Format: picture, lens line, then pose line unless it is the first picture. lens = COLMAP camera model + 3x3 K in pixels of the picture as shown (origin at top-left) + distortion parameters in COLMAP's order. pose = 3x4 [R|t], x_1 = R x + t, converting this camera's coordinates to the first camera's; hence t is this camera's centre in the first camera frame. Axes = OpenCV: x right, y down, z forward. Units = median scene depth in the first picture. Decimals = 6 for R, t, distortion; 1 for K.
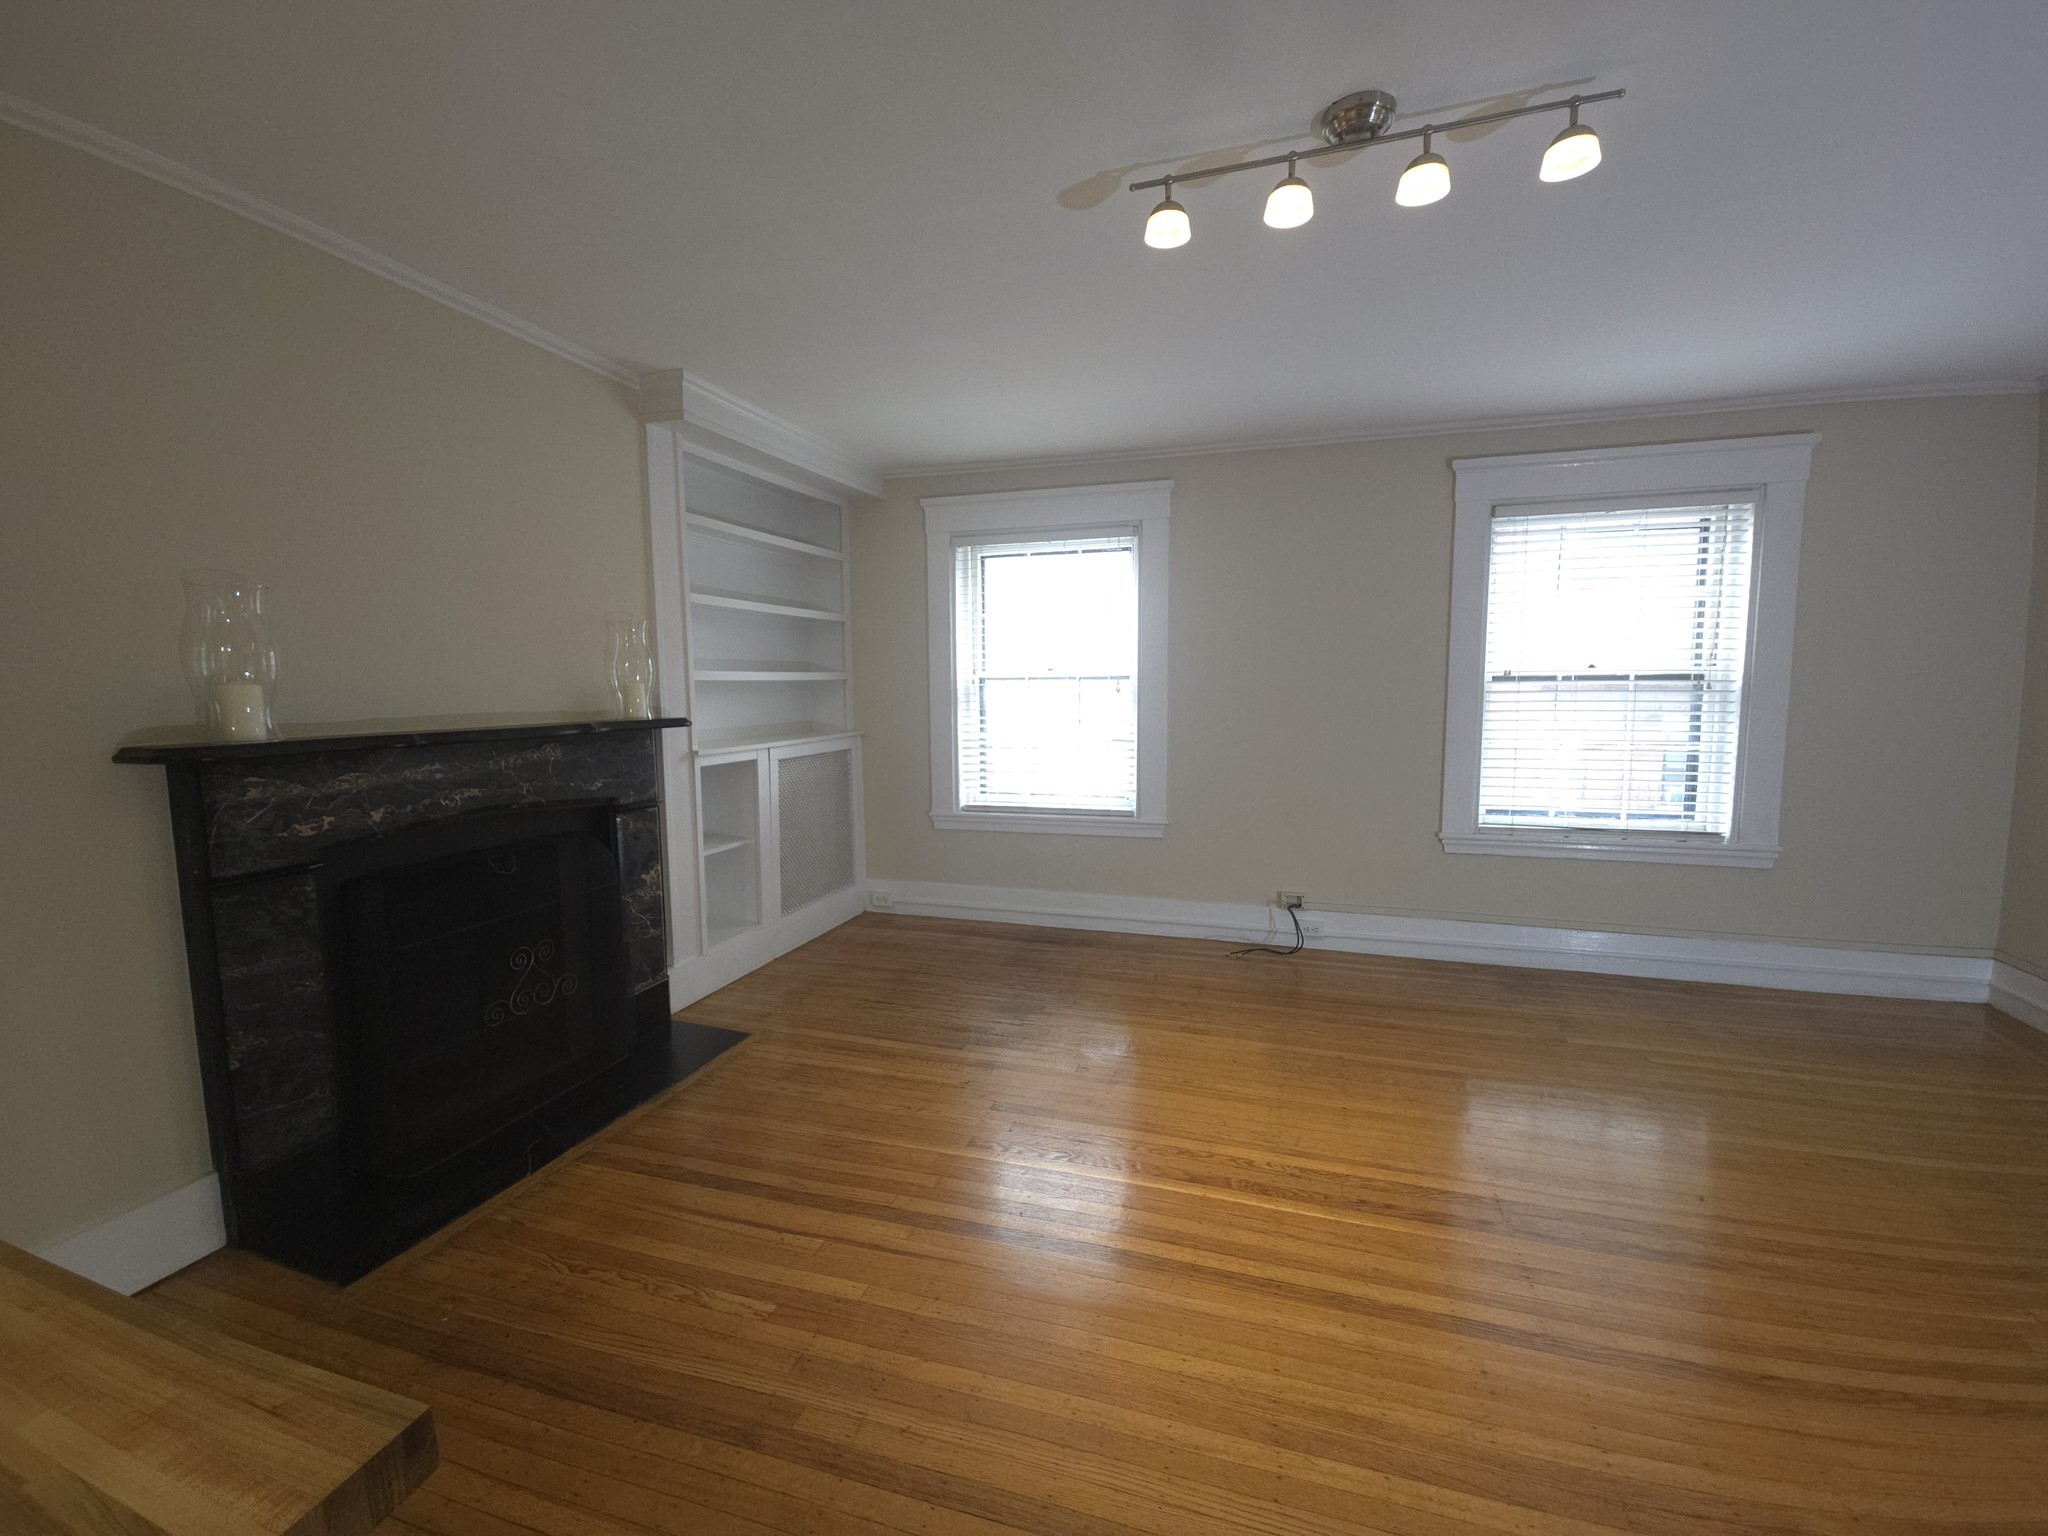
lens RADIAL K [[835.2, 0, 1025.0], [0, 835.2, 761.3], [0, 0, 1]] dist [0.000642, -0.000304]
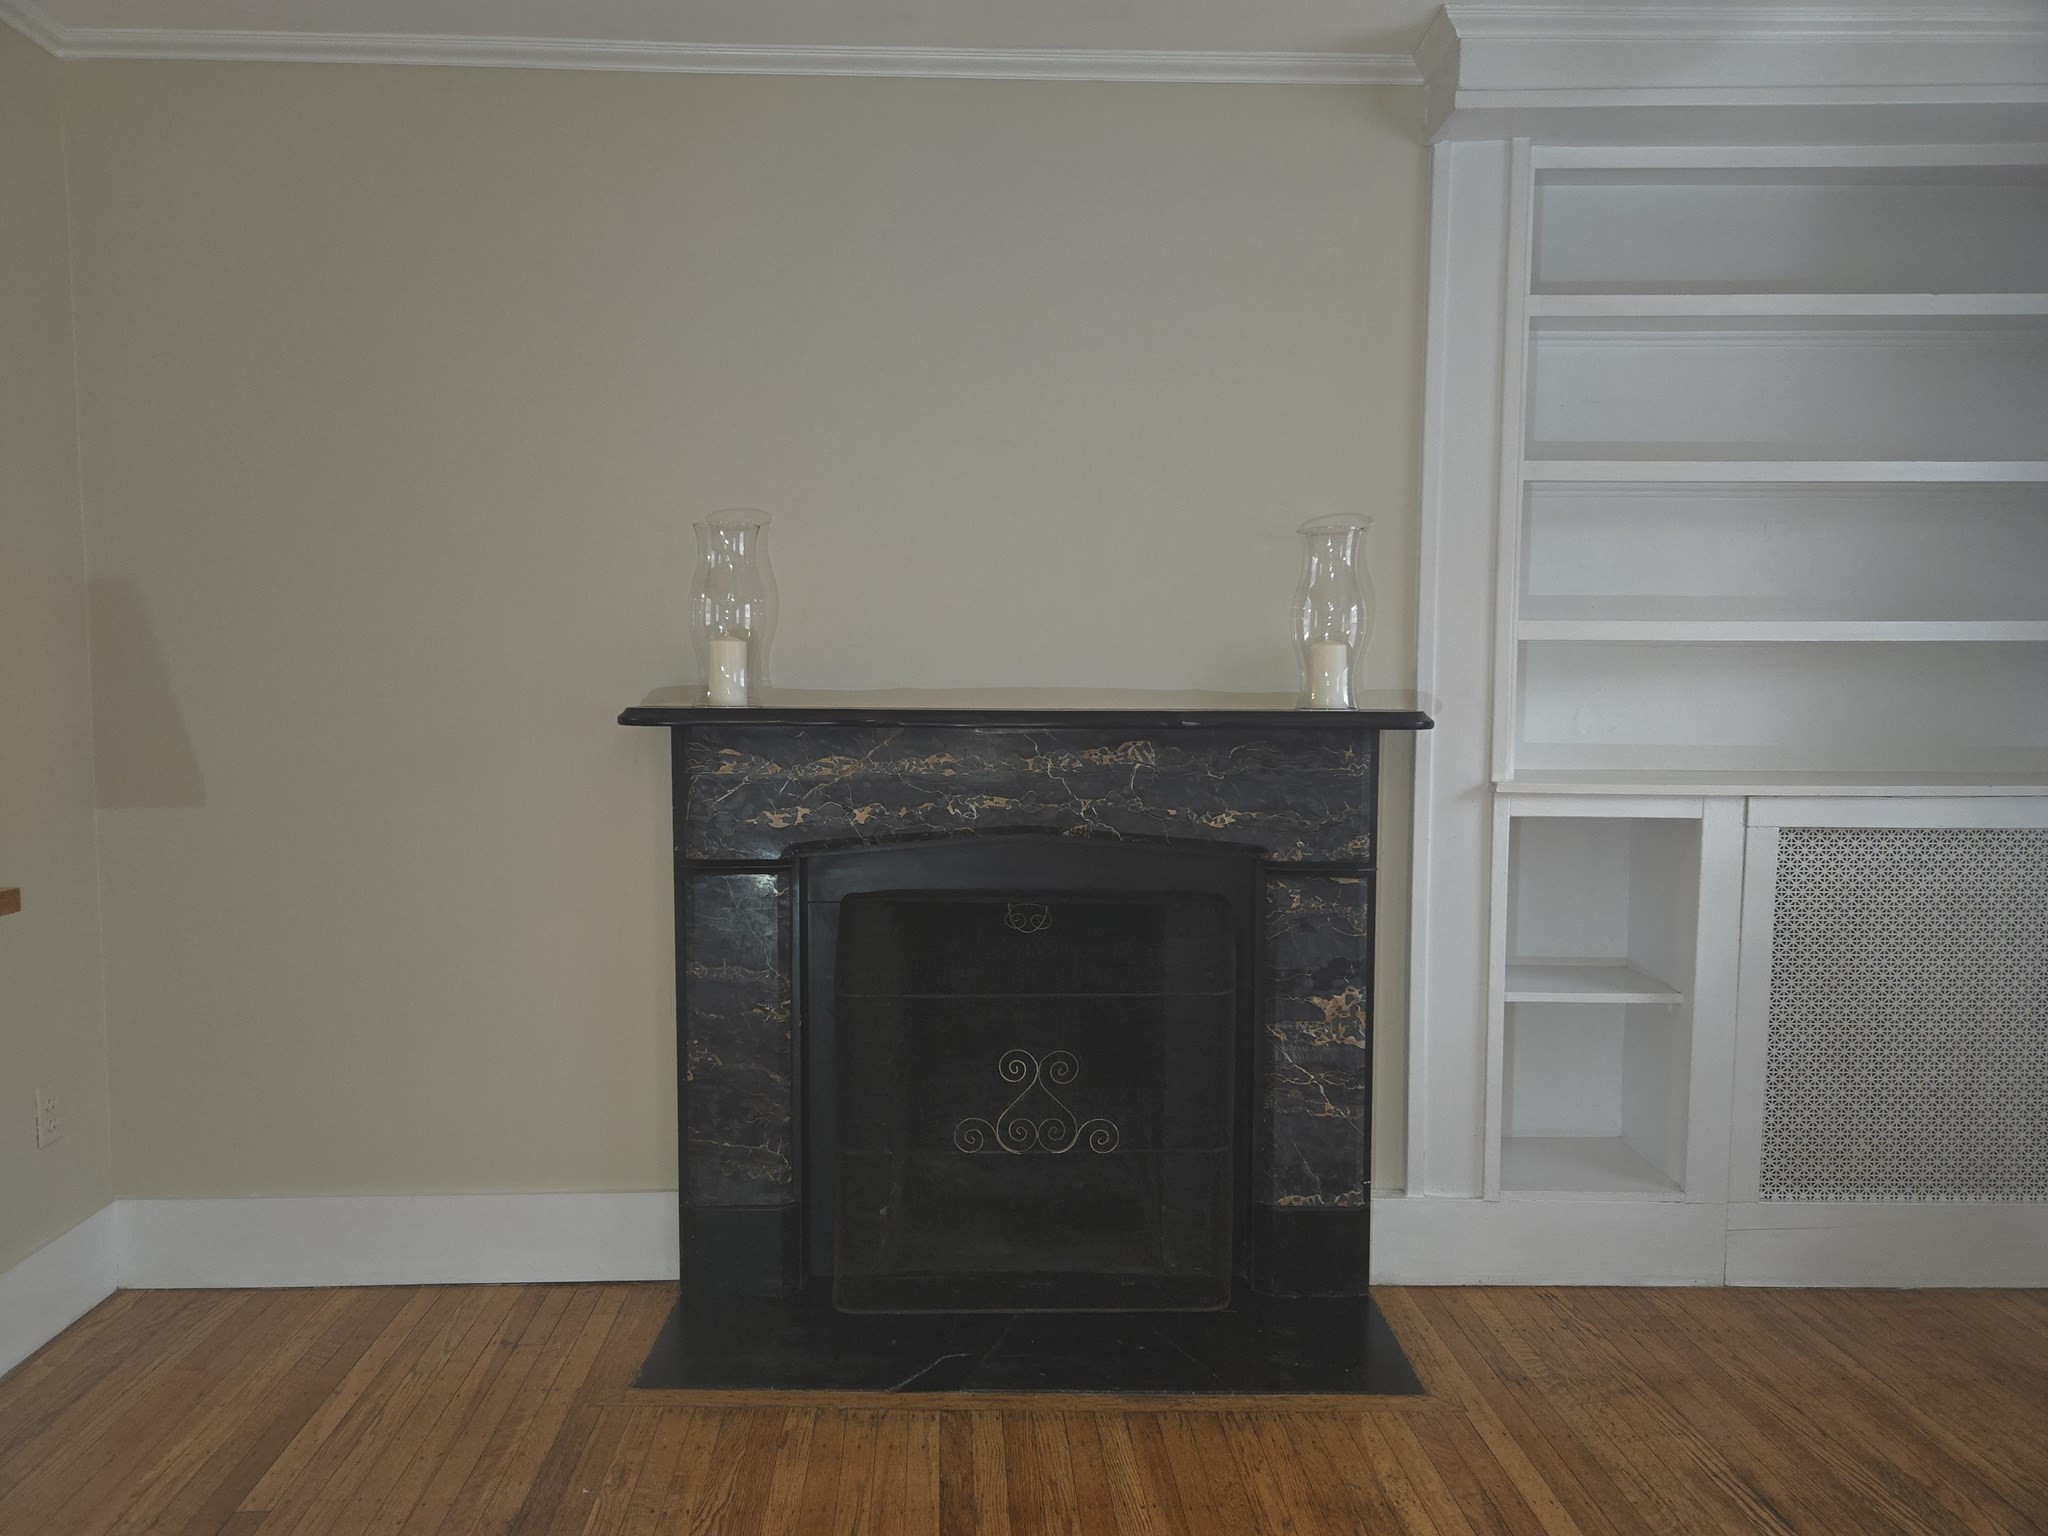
lens RADIAL K [[1387.6, 0, 1019.5], [0, 1387.6, 759.4], [0, 0, 1]] dist [0.049923, -0.011827]
pose [[0.330851, 0.077758, -0.940474, 0.297886], [-0.098177, 0.994028, 0.047648, -0.039499], [0.938562, 0.076568, 0.336509, 0.477081]]
